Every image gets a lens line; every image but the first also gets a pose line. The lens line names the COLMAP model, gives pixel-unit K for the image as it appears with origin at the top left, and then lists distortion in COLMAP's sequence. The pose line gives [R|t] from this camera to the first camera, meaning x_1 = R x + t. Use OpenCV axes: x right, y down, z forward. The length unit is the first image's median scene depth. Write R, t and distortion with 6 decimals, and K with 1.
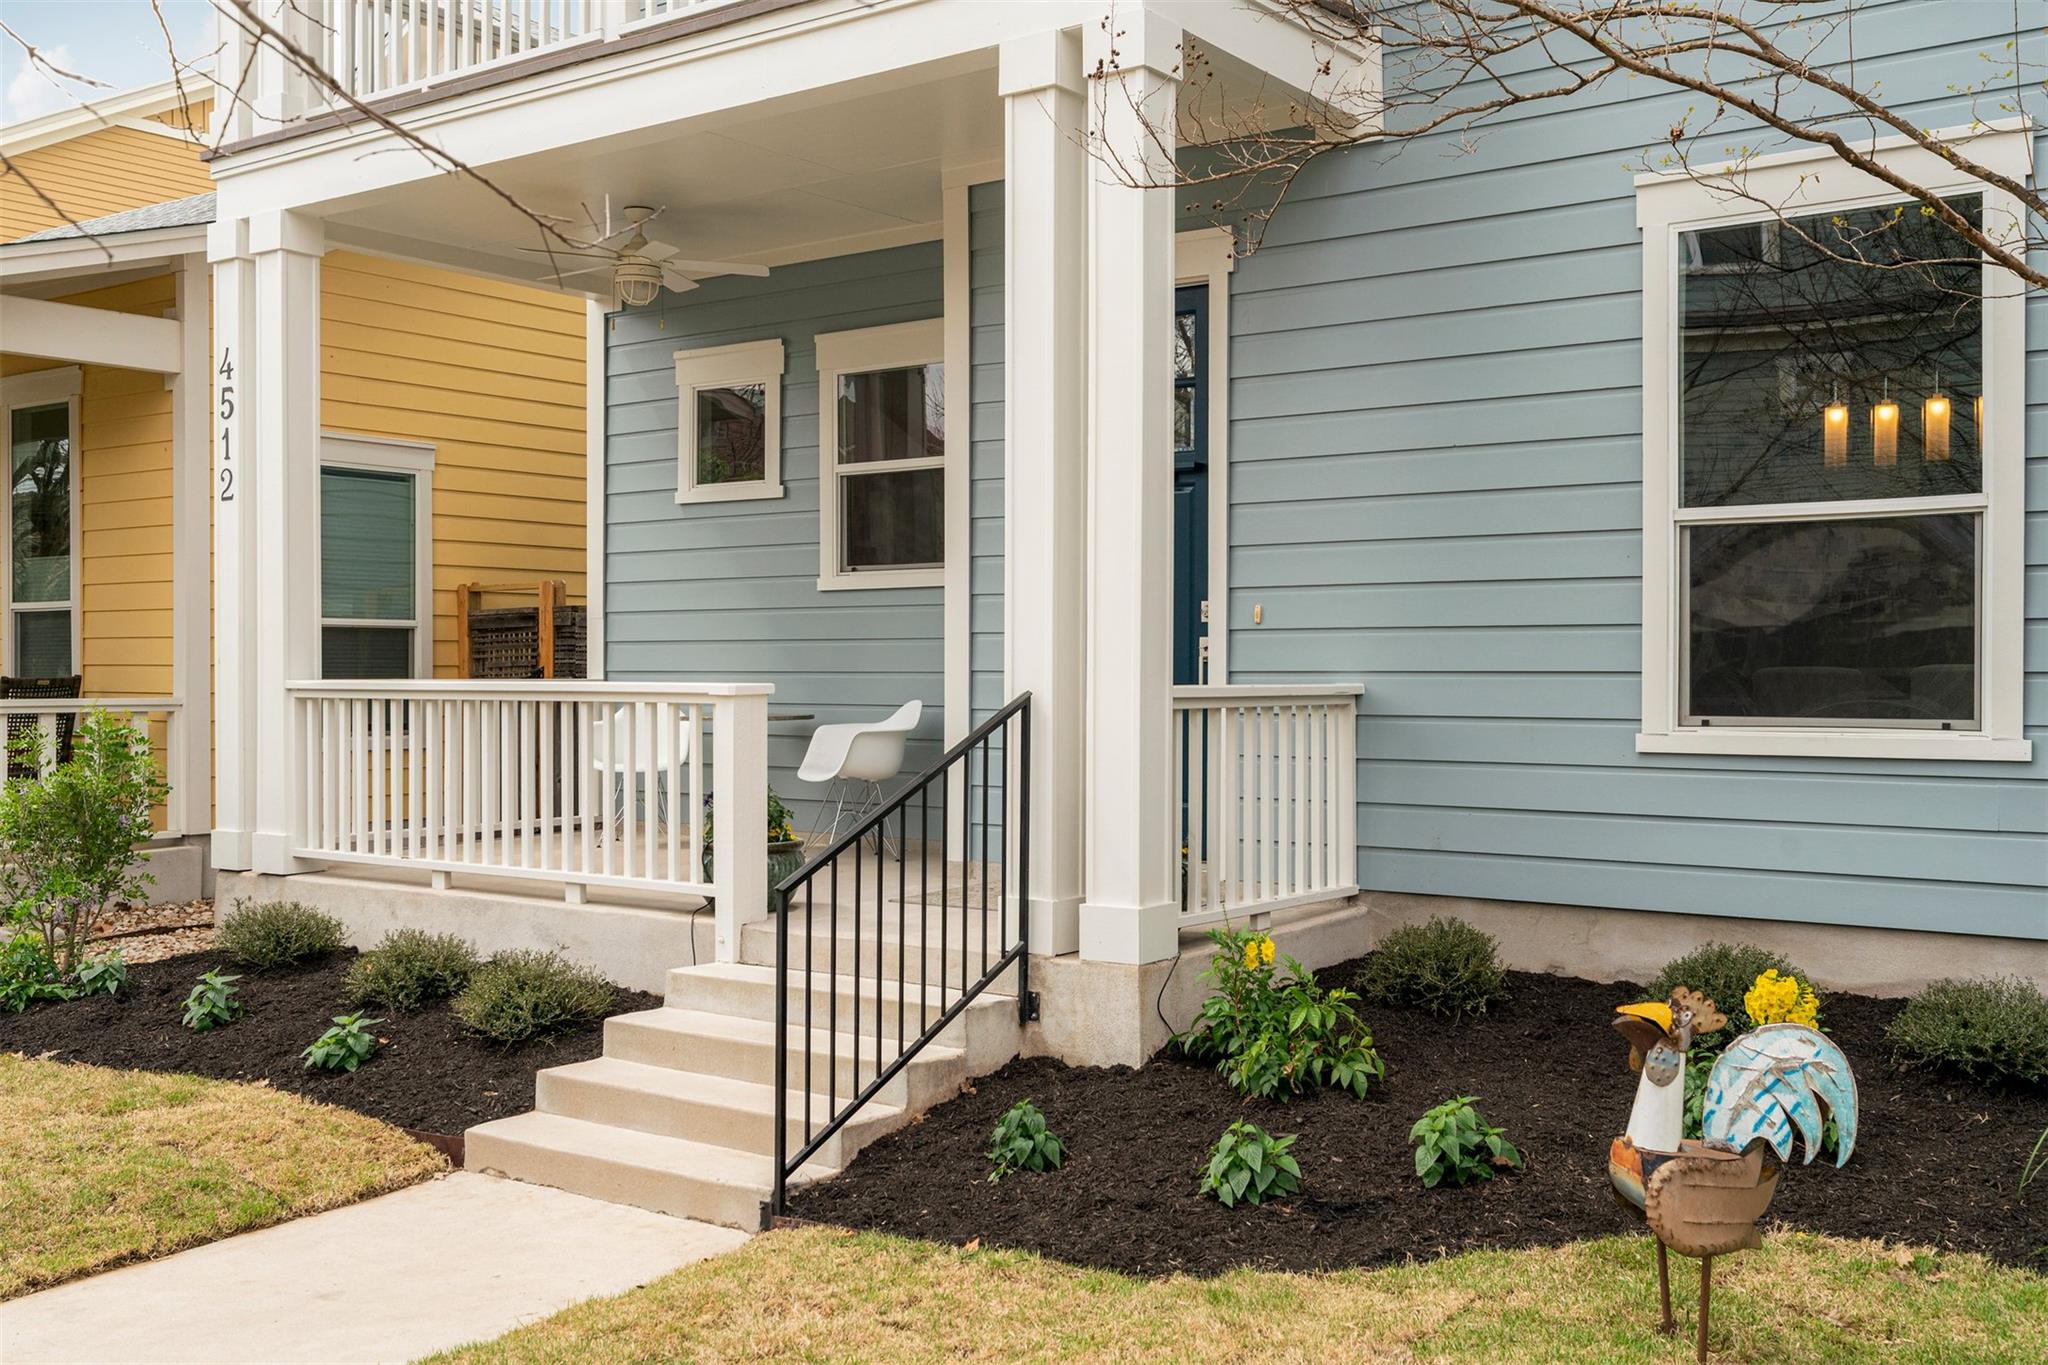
lens RADIAL K [[1998.4, 0, 1024.0], [0, 1998.4, 682.5], [0, 0, 1]] dist [0.001925, 0.000484]
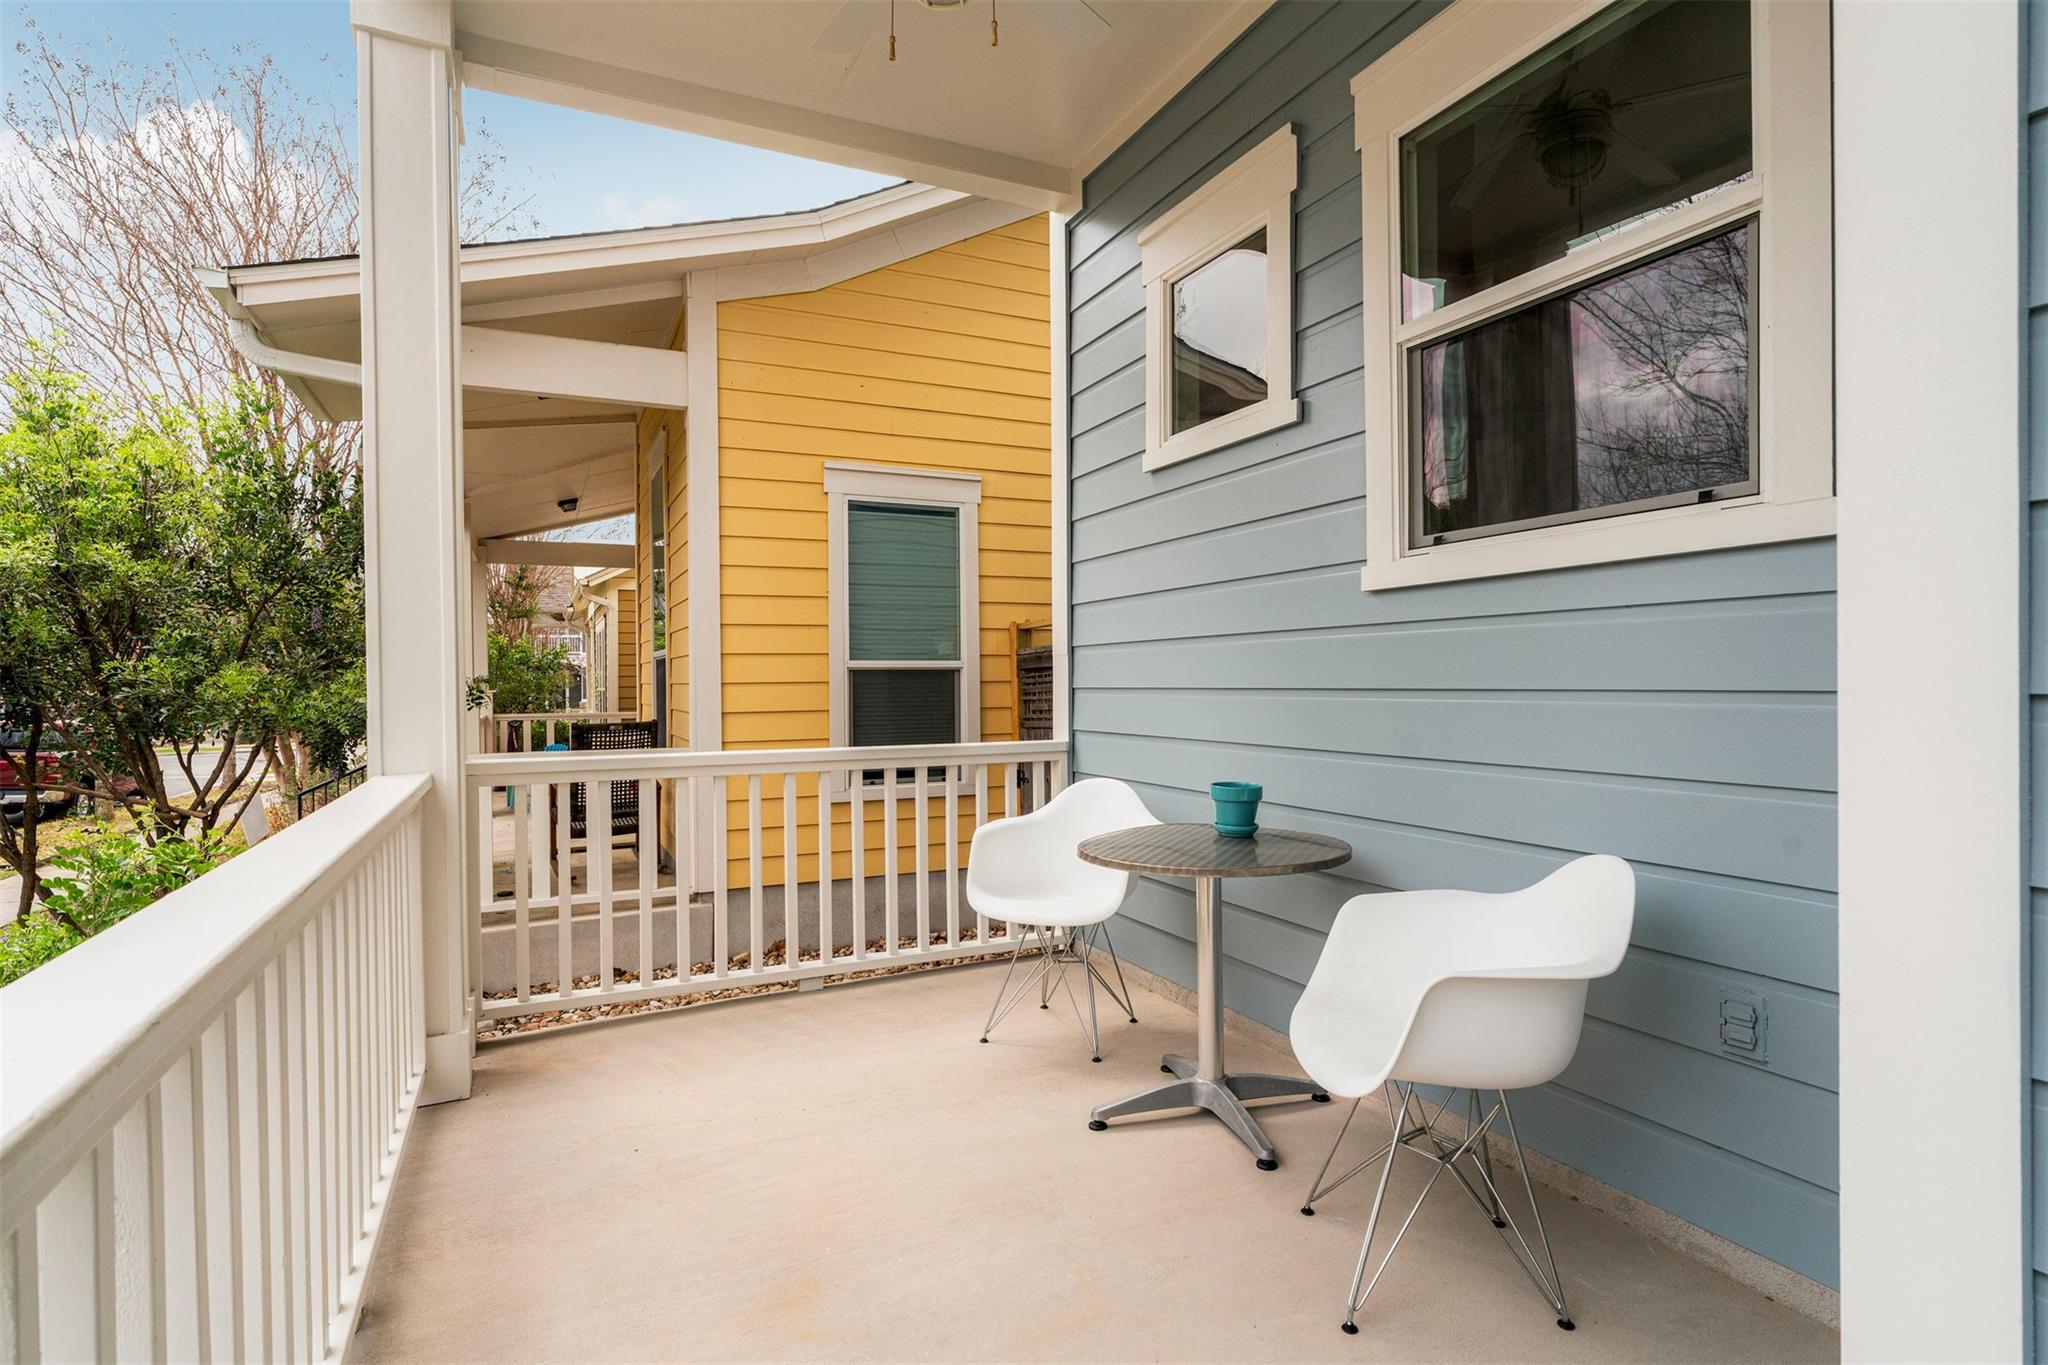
lens RADIAL K [[1035.5, 0, 1024.0], [0, 1035.5, 682.5], [0, 0, 1]] dist [0.000377, 0.000095]
pose [[0.879789, -0.008756, -0.475284, -0.049812], [0.006378, 0.999958, -0.006616, -0.019935], [0.475322, 0.002789, 0.879808, 0.664728]]
